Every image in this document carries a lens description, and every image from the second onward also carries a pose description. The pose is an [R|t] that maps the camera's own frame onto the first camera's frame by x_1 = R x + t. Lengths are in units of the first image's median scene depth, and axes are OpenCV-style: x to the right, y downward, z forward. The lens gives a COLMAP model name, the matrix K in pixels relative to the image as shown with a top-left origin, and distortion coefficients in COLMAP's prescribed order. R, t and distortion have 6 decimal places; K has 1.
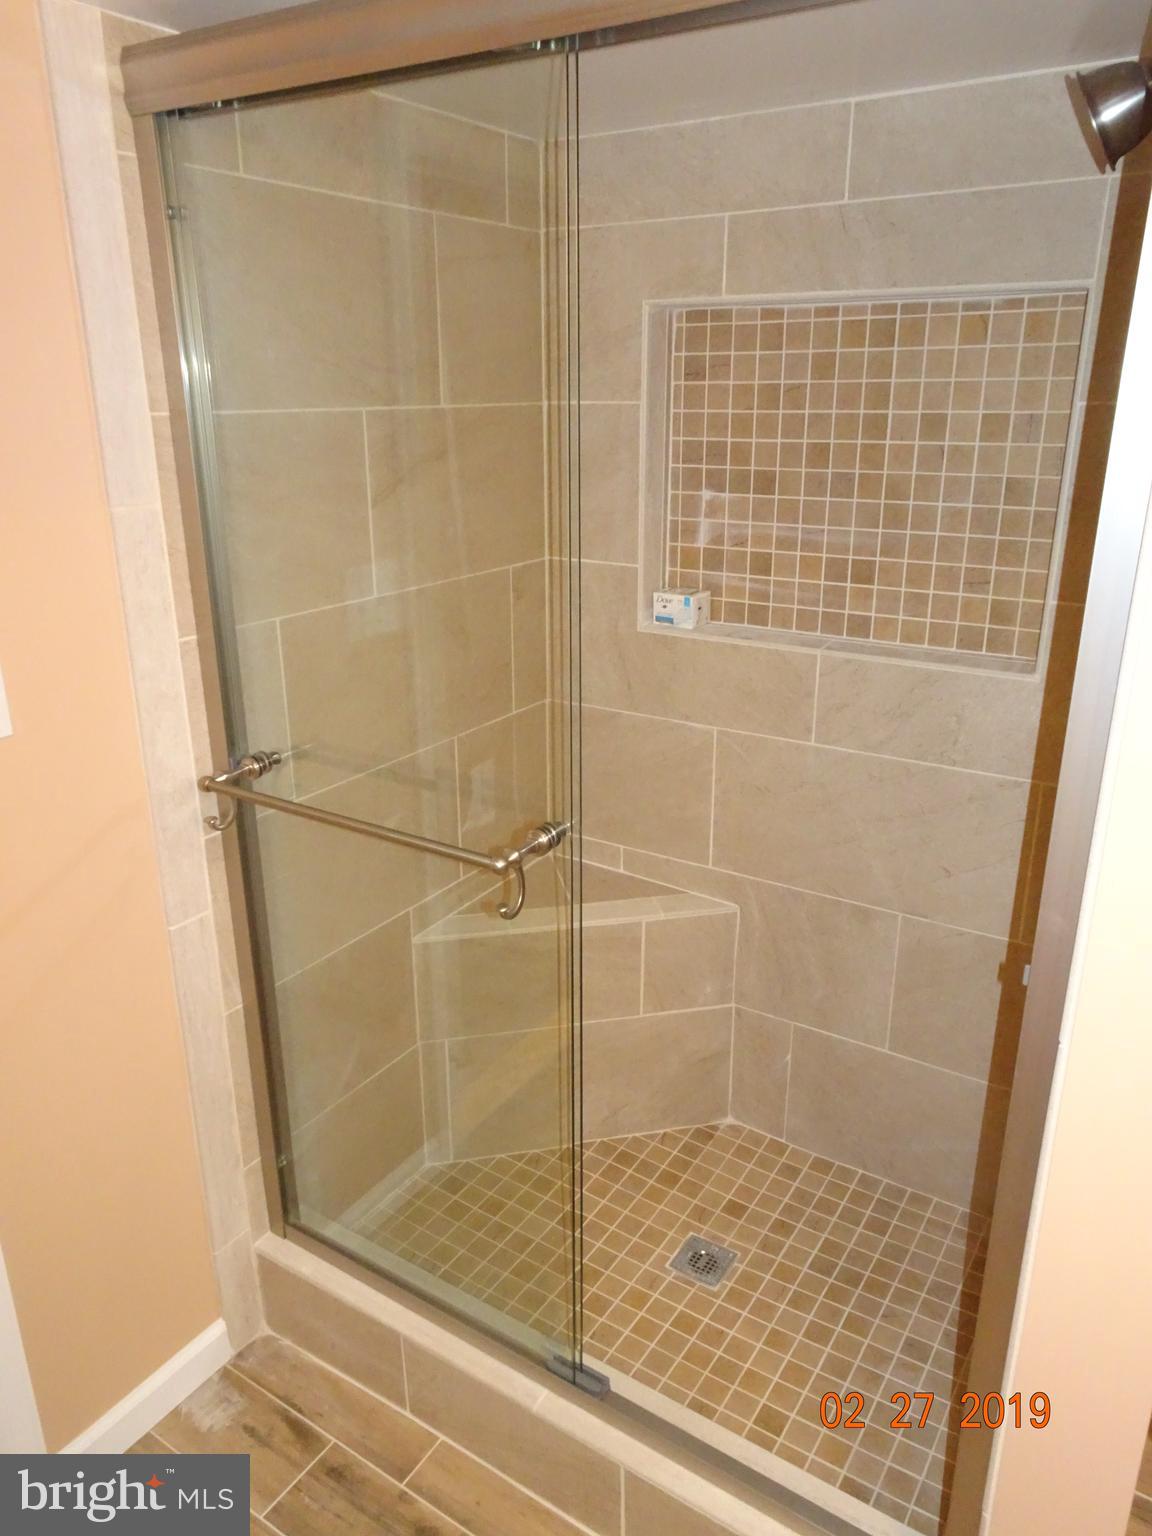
lens RADIAL K [[1098.7, 0, 576.1], [0, 1098.7, 769.8], [0, 0, 1]] dist [0.007438, 0.012128]
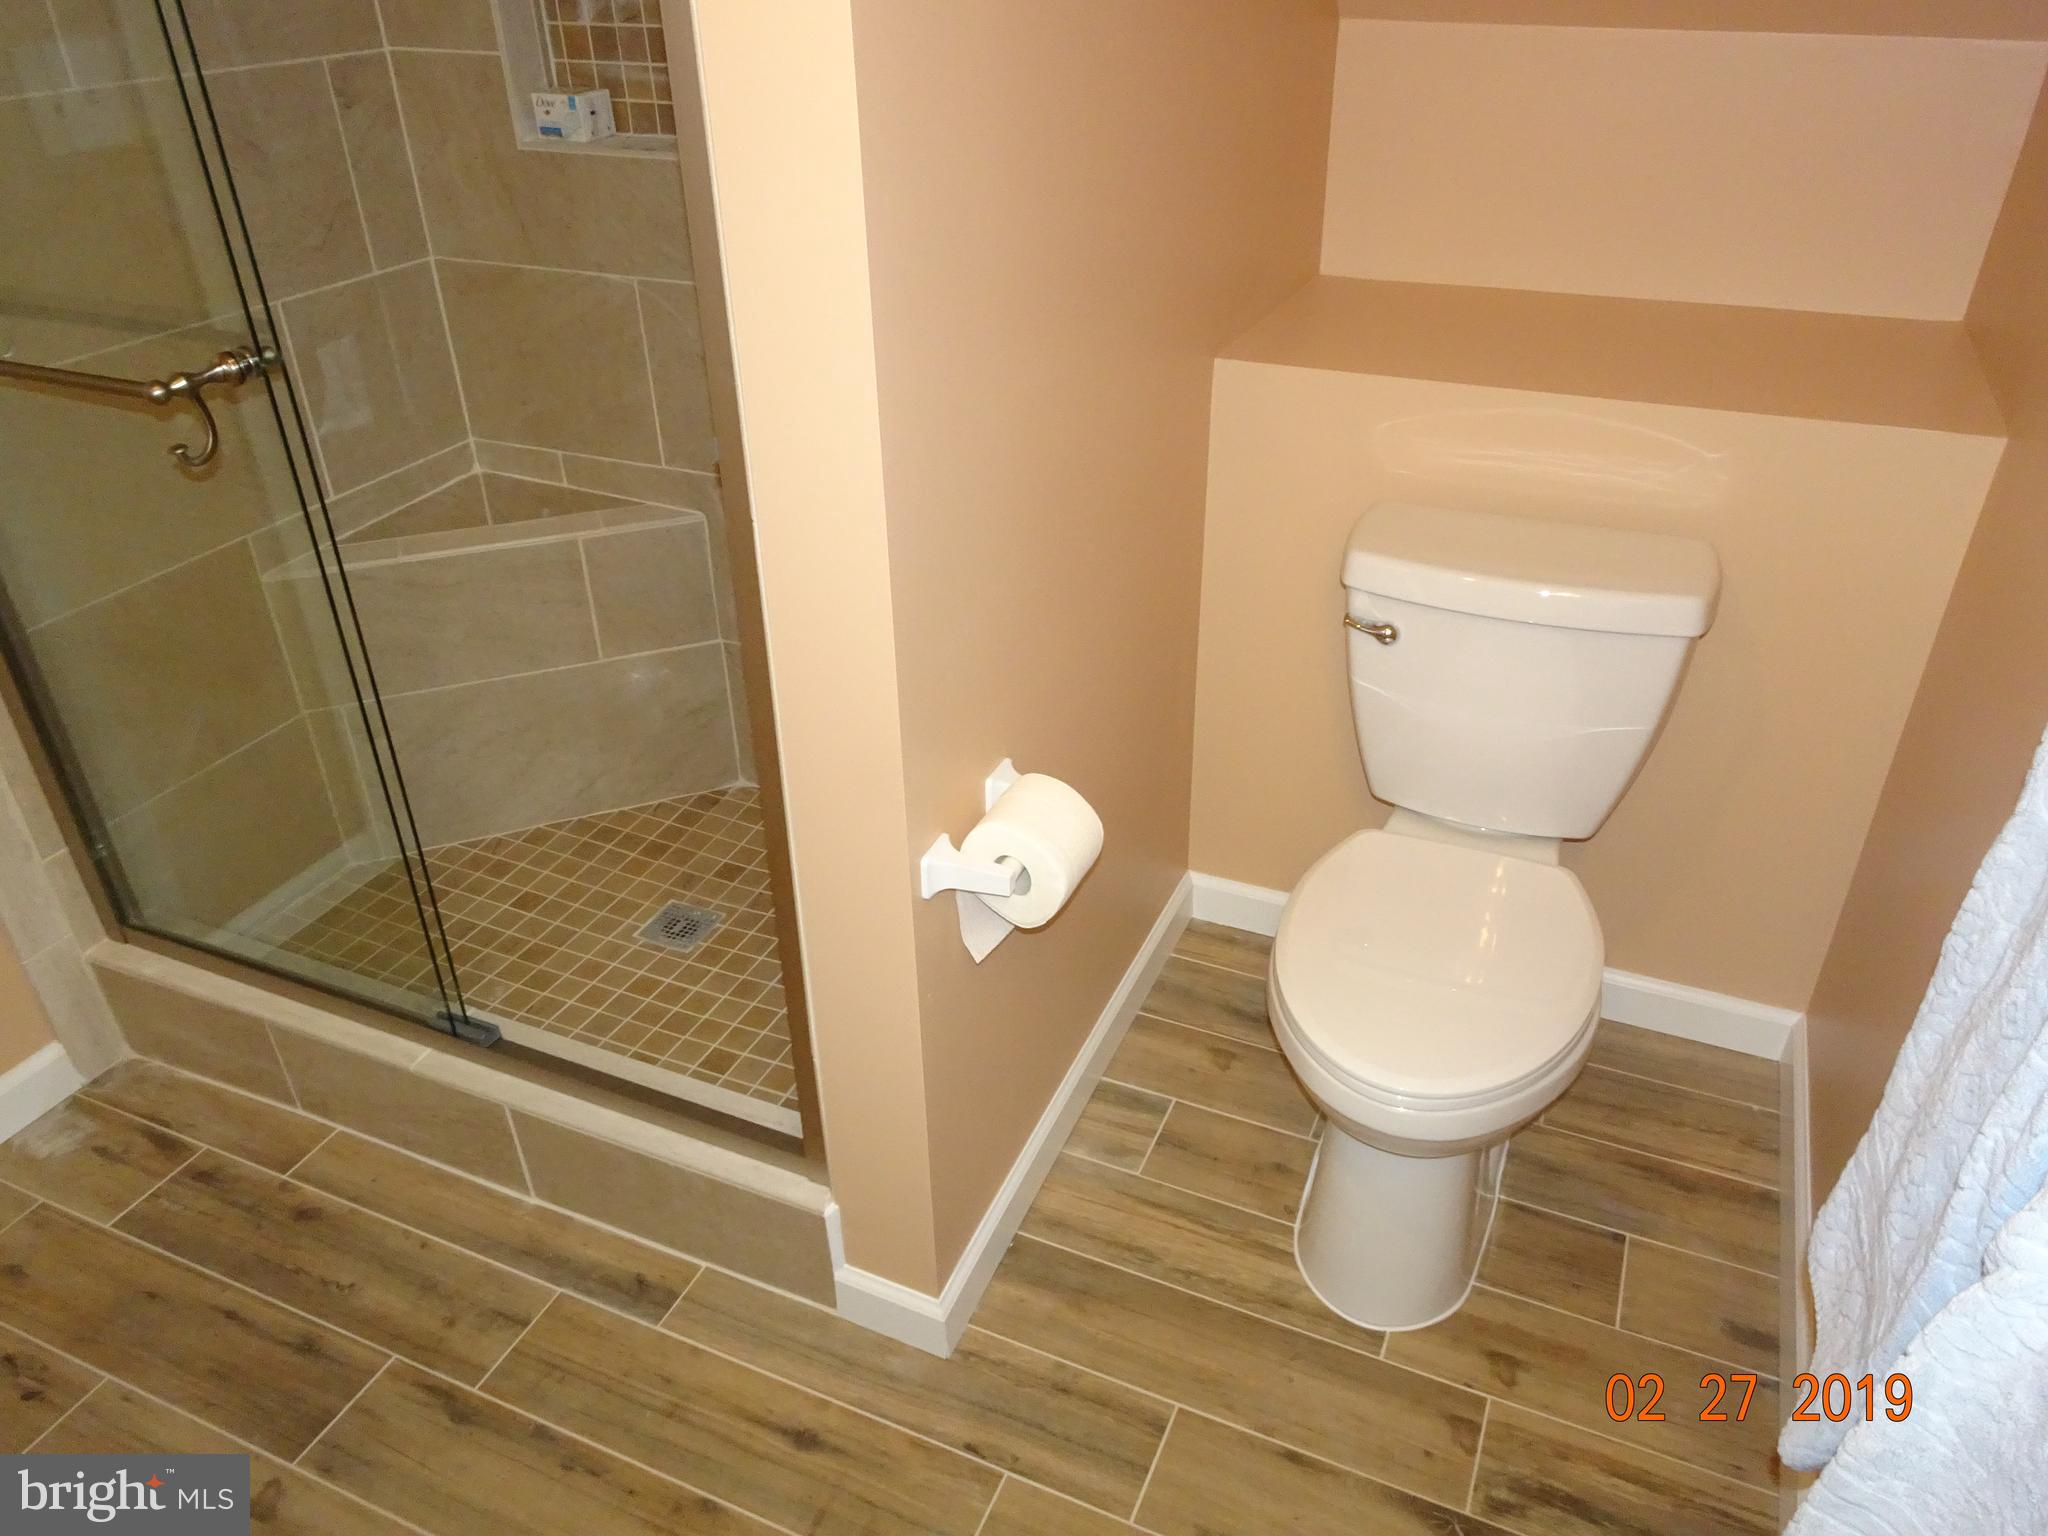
lens RADIAL K [[1464.9, 0, 1029.8], [0, 1464.9, 764.6], [0, 0, 1]] dist [0.010953, 0.005503]
pose [[0.986029, -0.089751, 0.140323, 0.232851], [0.058829, 0.975774, 0.210723, 0.098123], [-0.155836, -0.199524, 0.967422, -0.119658]]
